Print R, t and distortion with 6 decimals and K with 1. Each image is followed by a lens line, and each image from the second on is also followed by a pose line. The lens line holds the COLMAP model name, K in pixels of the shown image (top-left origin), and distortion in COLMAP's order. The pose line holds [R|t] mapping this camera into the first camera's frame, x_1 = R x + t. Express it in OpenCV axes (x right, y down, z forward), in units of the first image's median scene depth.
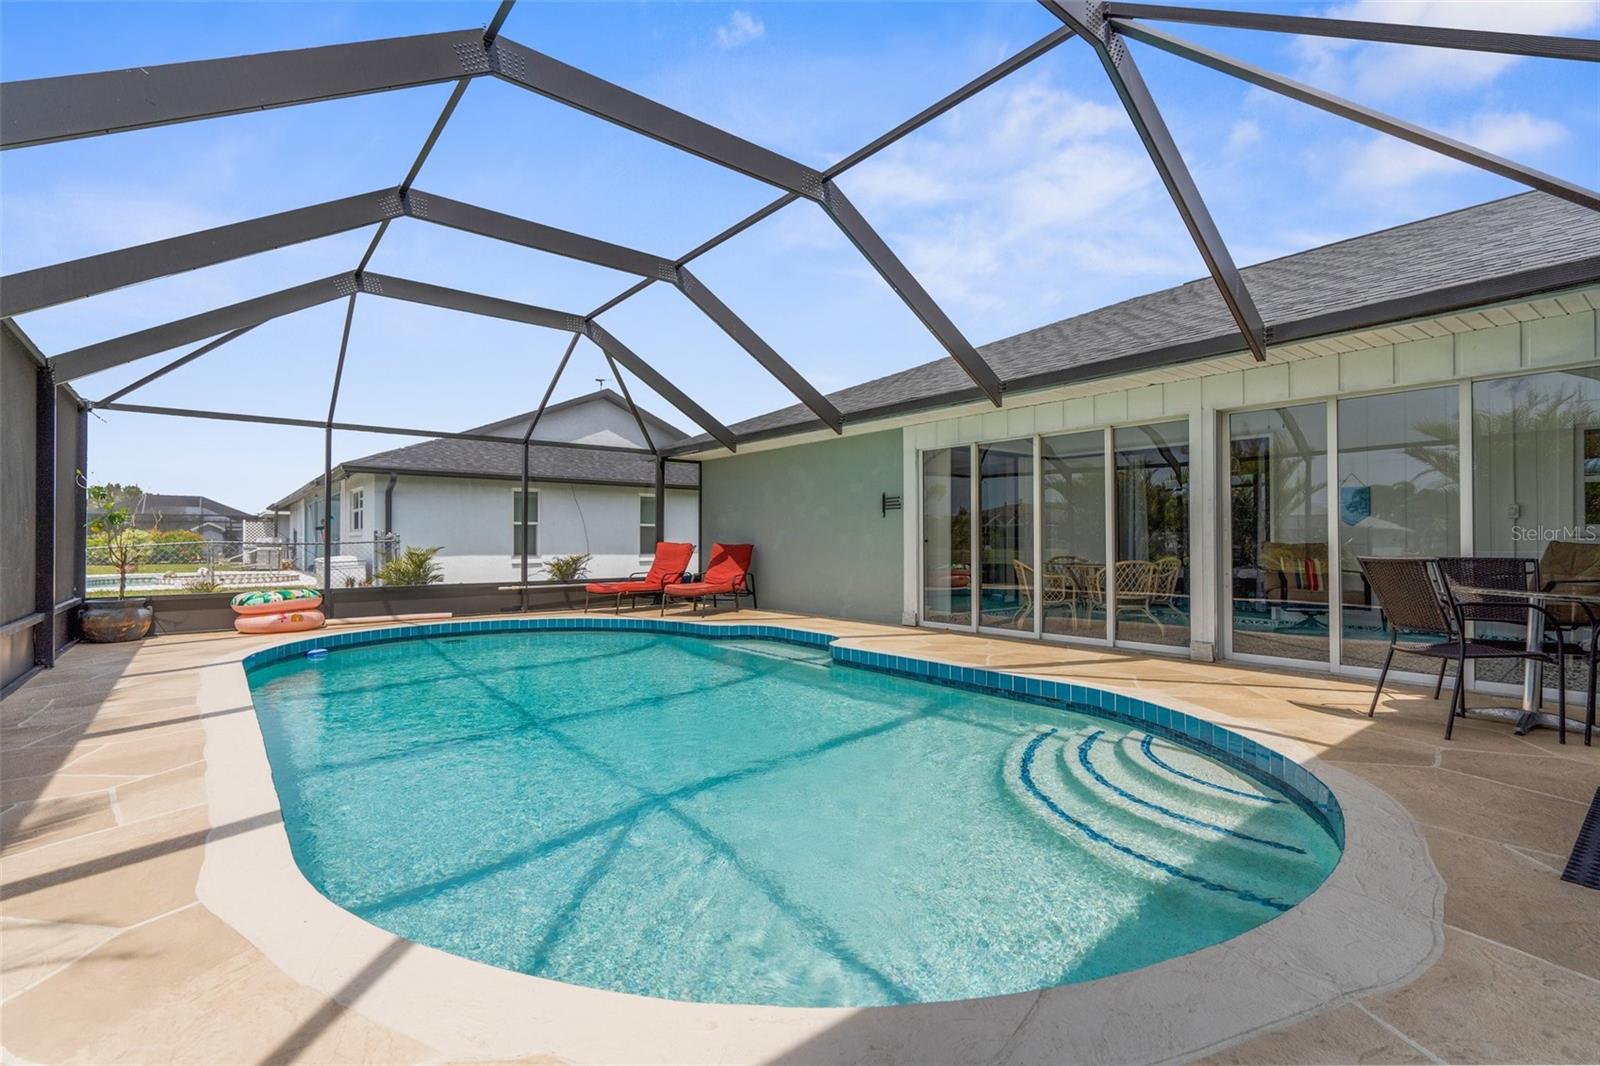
lens RADIAL K [[732.3, 0, 775.8], [0, 732.3, 540.3], [0, 0, 1]] dist [-0.006168, 0.003610]
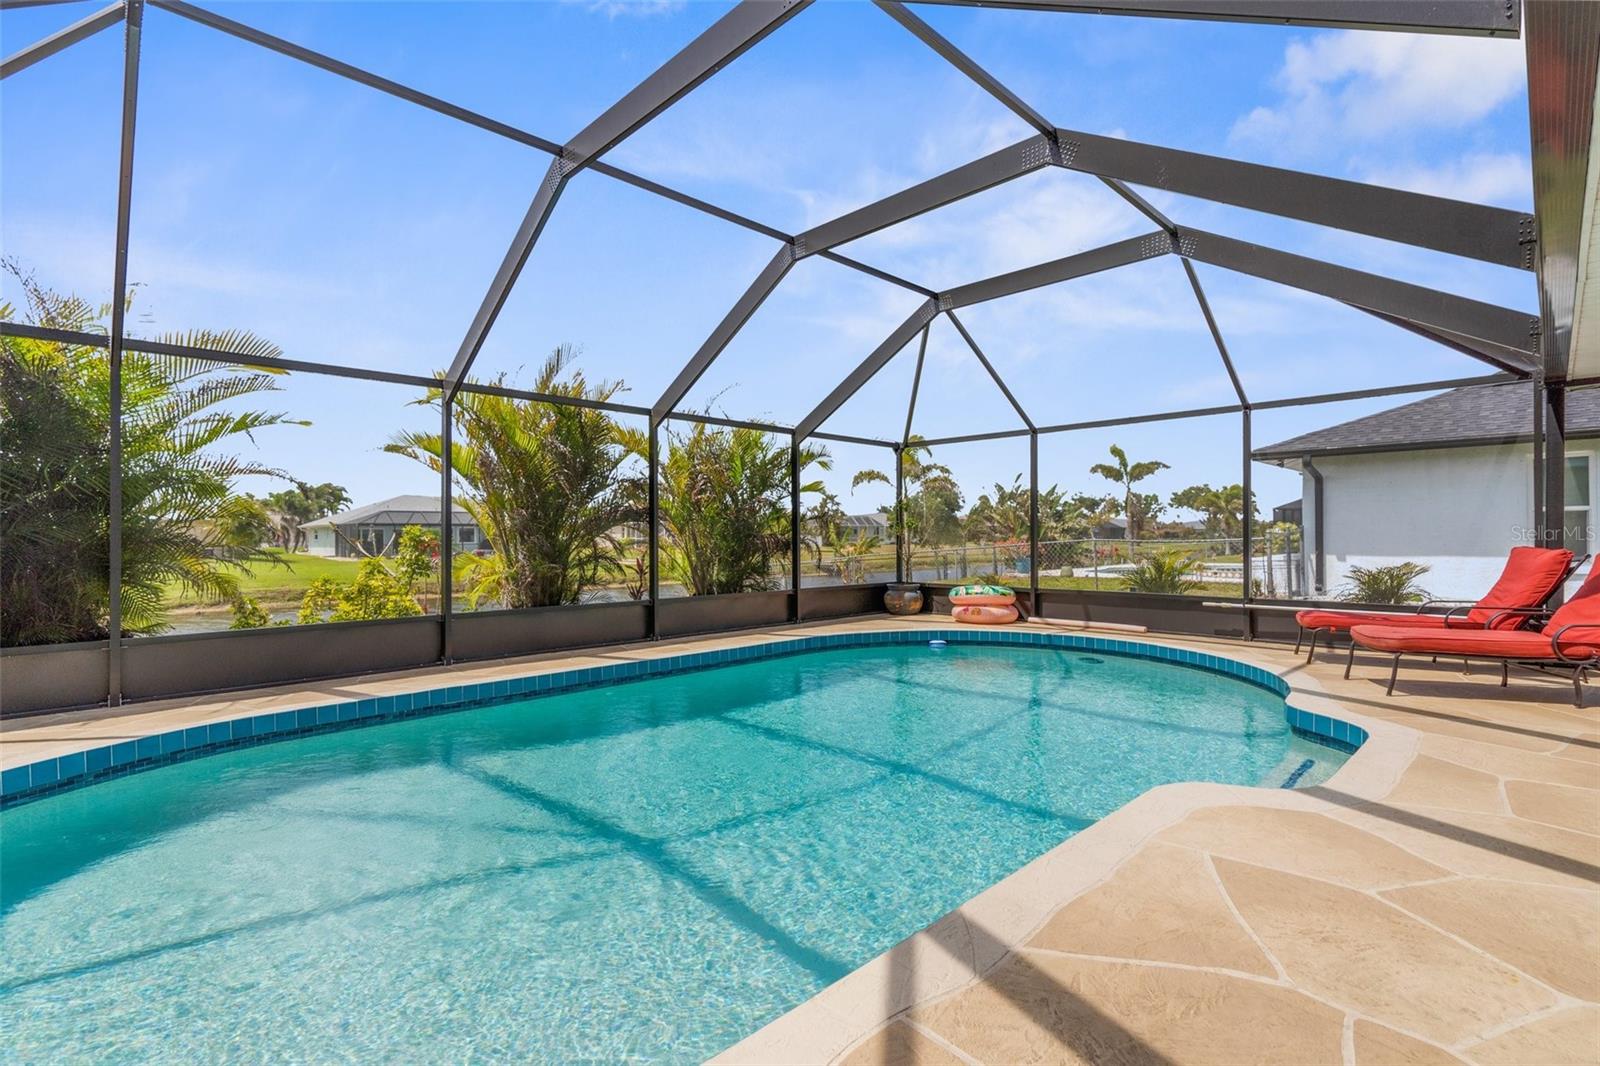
lens RADIAL K [[732.3, 0, 797.3], [0, 732.3, 529.1], [0, 0, 1]] dist [-0.006168, 0.003610]
pose [[0.117734, -0.007269, -0.993019, 0.386947], [0.008091, 0.999947, -0.006360, -0.013664], [0.993012, -0.007286, 0.117787, 0.544677]]
